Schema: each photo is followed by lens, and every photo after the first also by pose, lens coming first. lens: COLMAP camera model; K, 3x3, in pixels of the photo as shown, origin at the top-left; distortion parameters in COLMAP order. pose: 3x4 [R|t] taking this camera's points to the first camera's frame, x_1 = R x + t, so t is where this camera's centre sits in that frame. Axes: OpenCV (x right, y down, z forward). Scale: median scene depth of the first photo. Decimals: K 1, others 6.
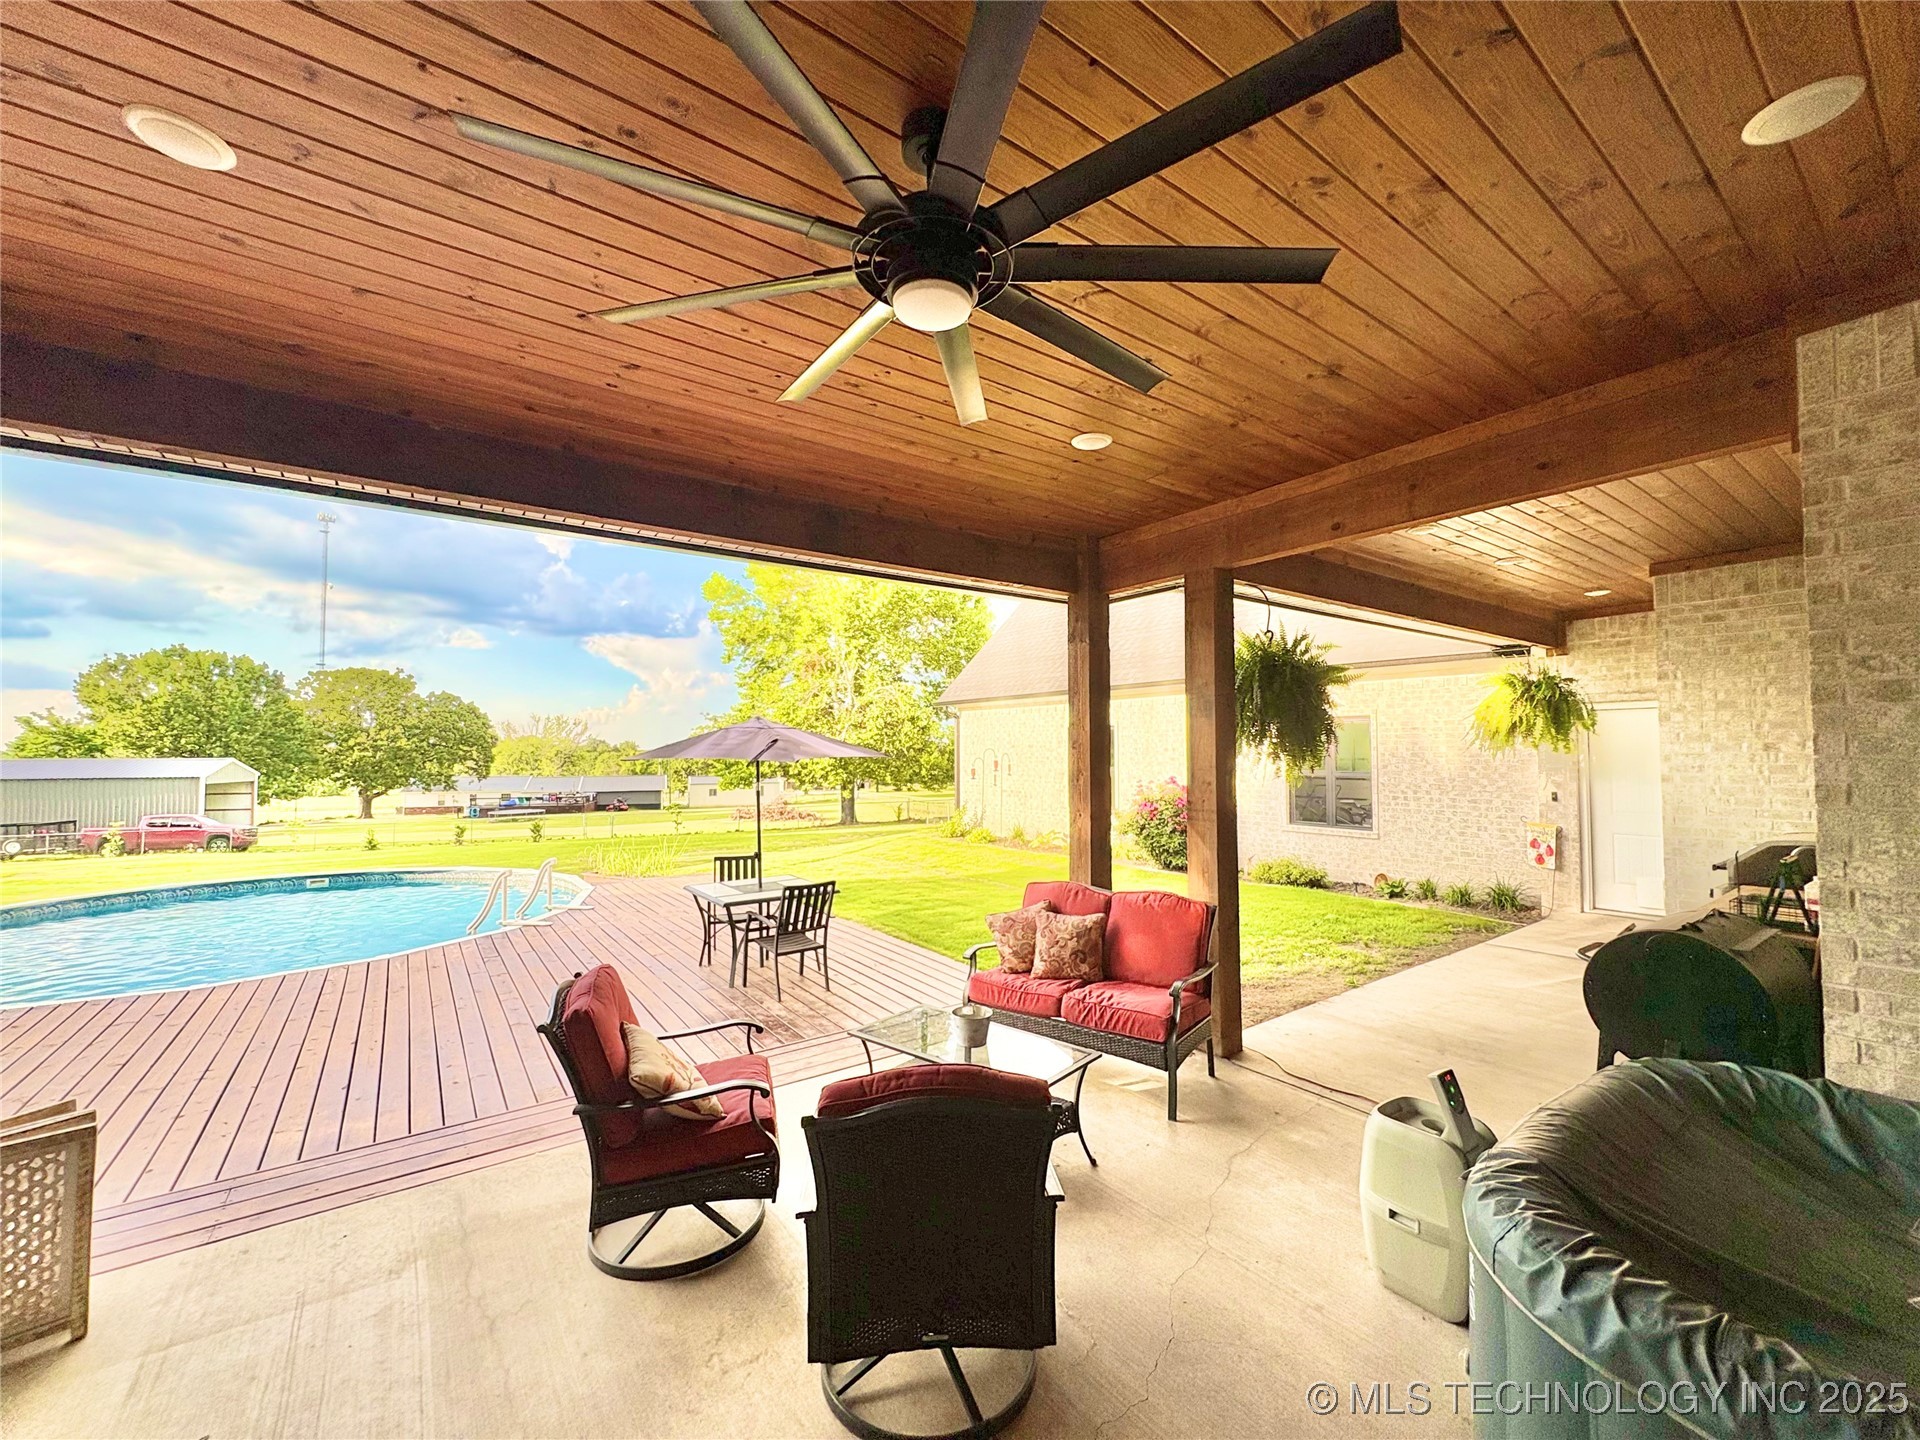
lens RADIAL K [[761.2, 0, 959.0], [0, 761.2, 721.8], [0, 0, 1]] dist [-0.005137, 0.001694]
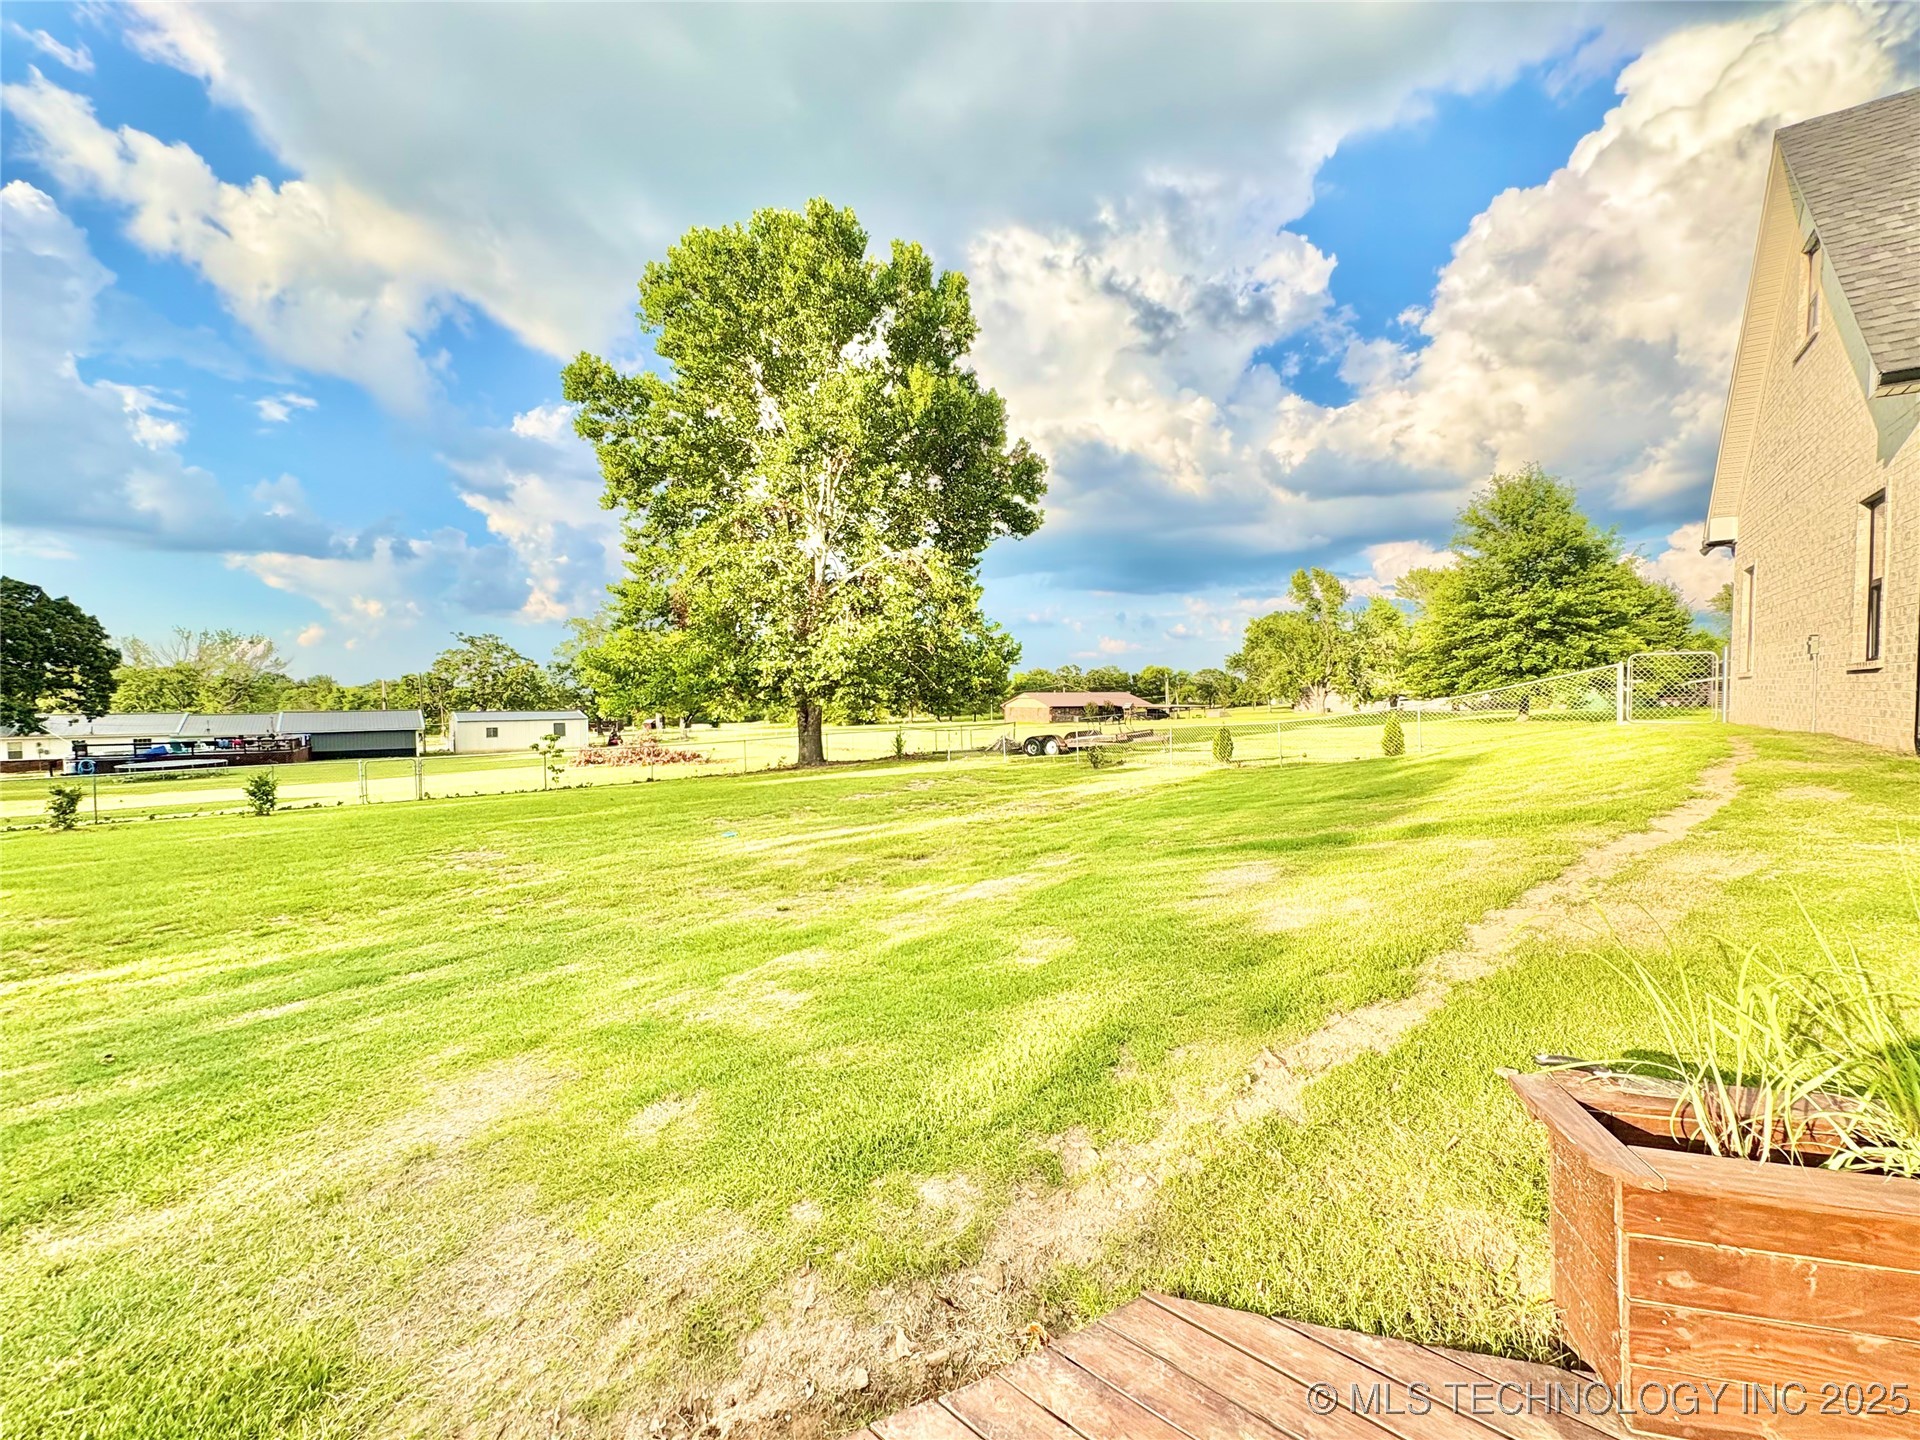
lens RADIAL K [[761.2, 0, 958.4], [0, 761.2, 724.5], [0, 0, 1]] dist [-0.005137, 0.001694]
pose [[0.956376, -0.011674, 0.291904, -0.250495], [-0.011794, 0.996844, 0.078507, 0.050909], [-0.291899, -0.078525, 0.953220, 0.373340]]
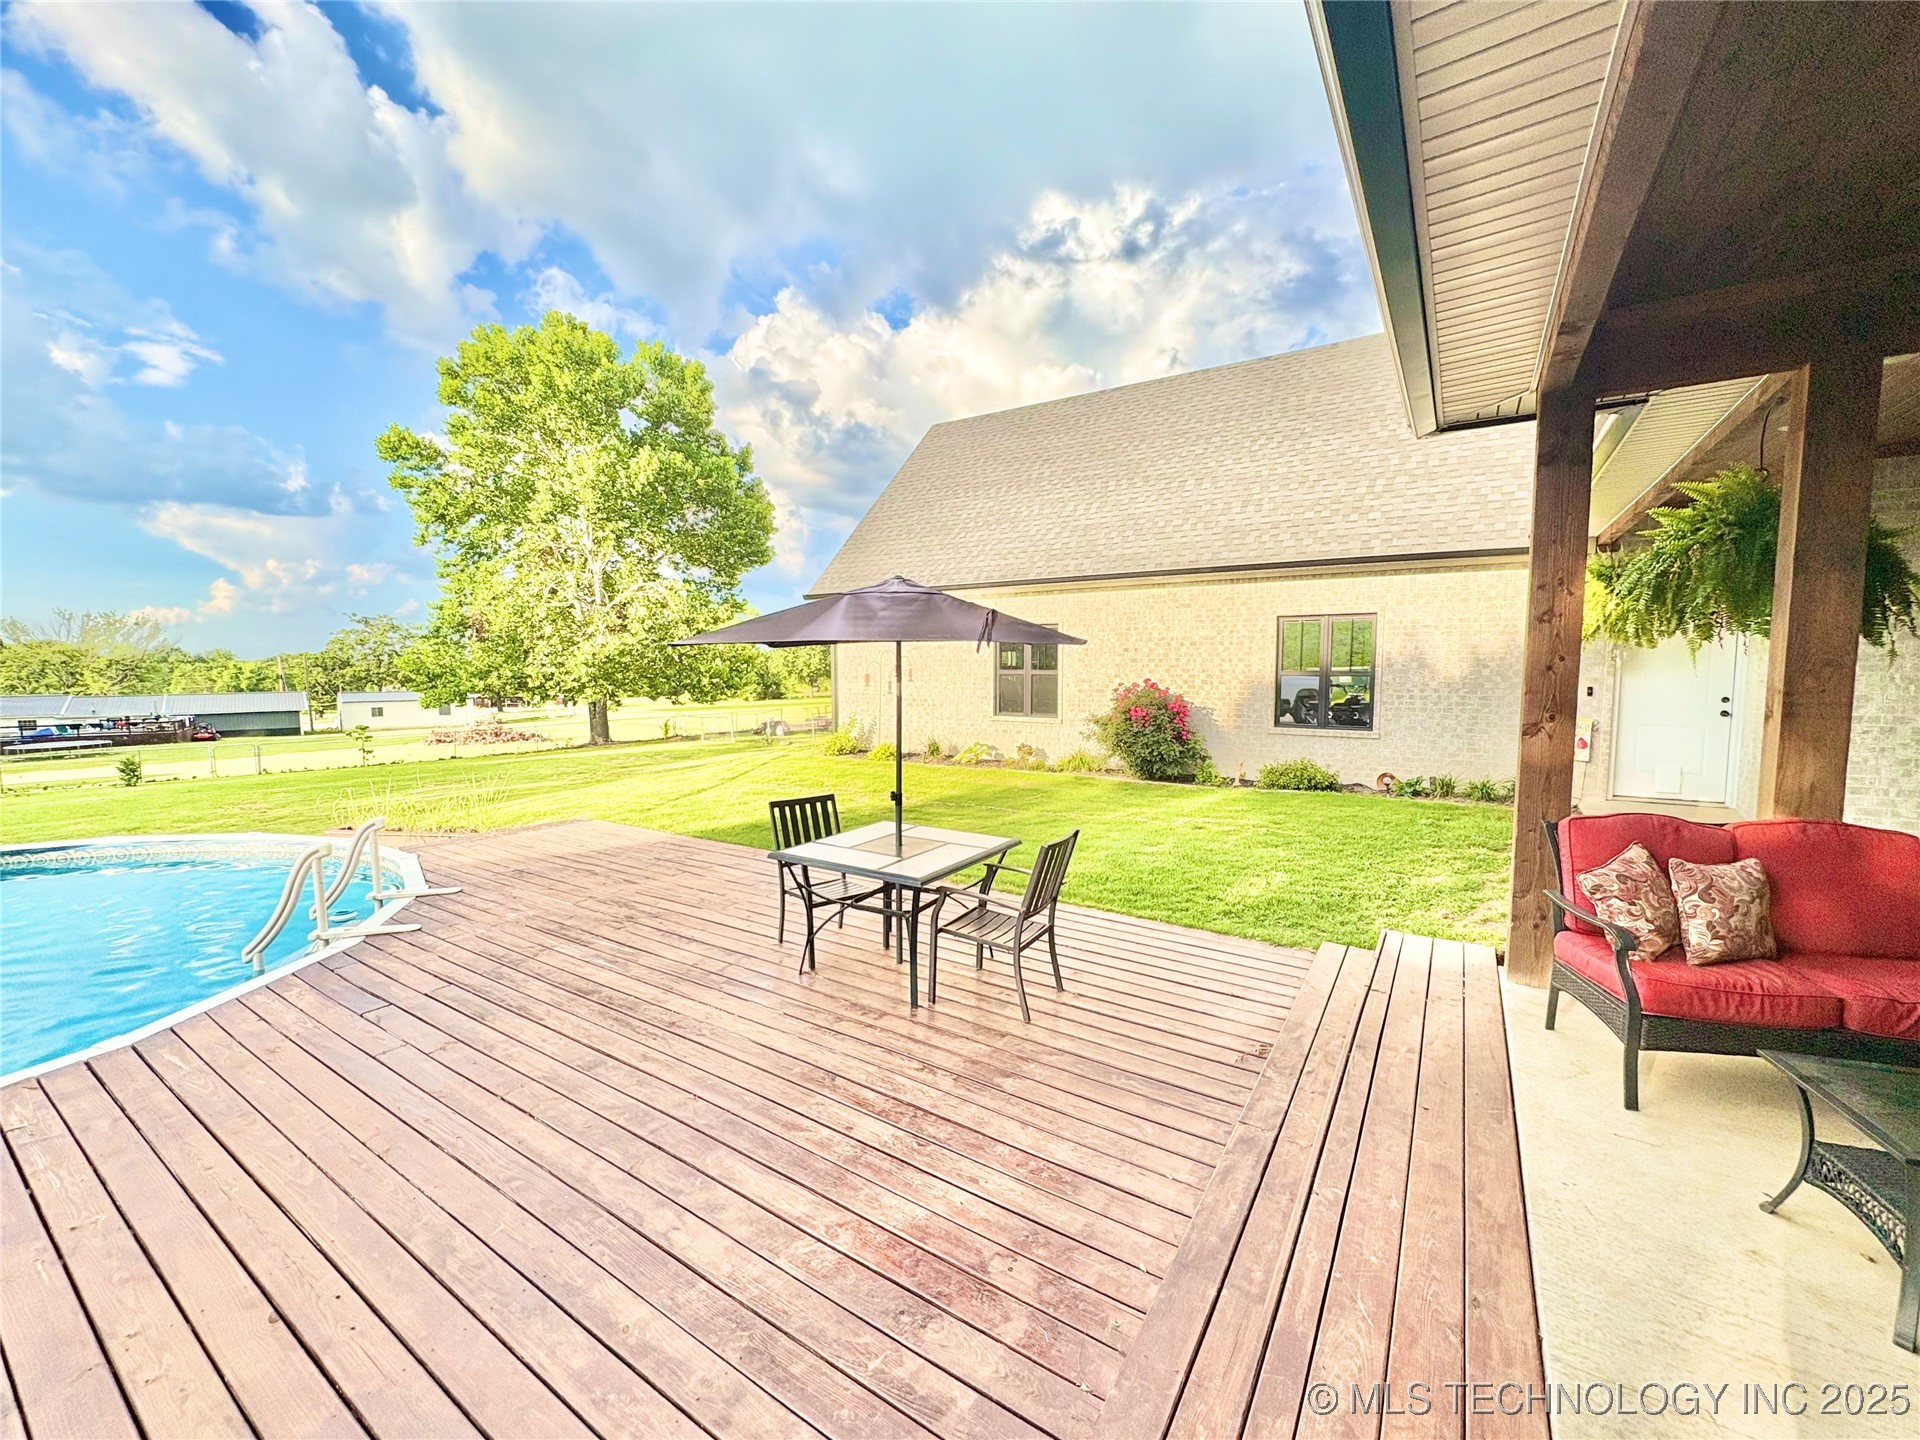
lens RADIAL K [[761.2, 0, 958.4], [0, 761.2, 719.7], [0, 0, 1]] dist [-0.005137, 0.001694]
pose [[0.934172, -0.026244, 0.355858, -0.083757], [-0.014202, 0.993767, 0.110571, 0.007611], [-0.356541, -0.108346, 0.927976, 0.075175]]
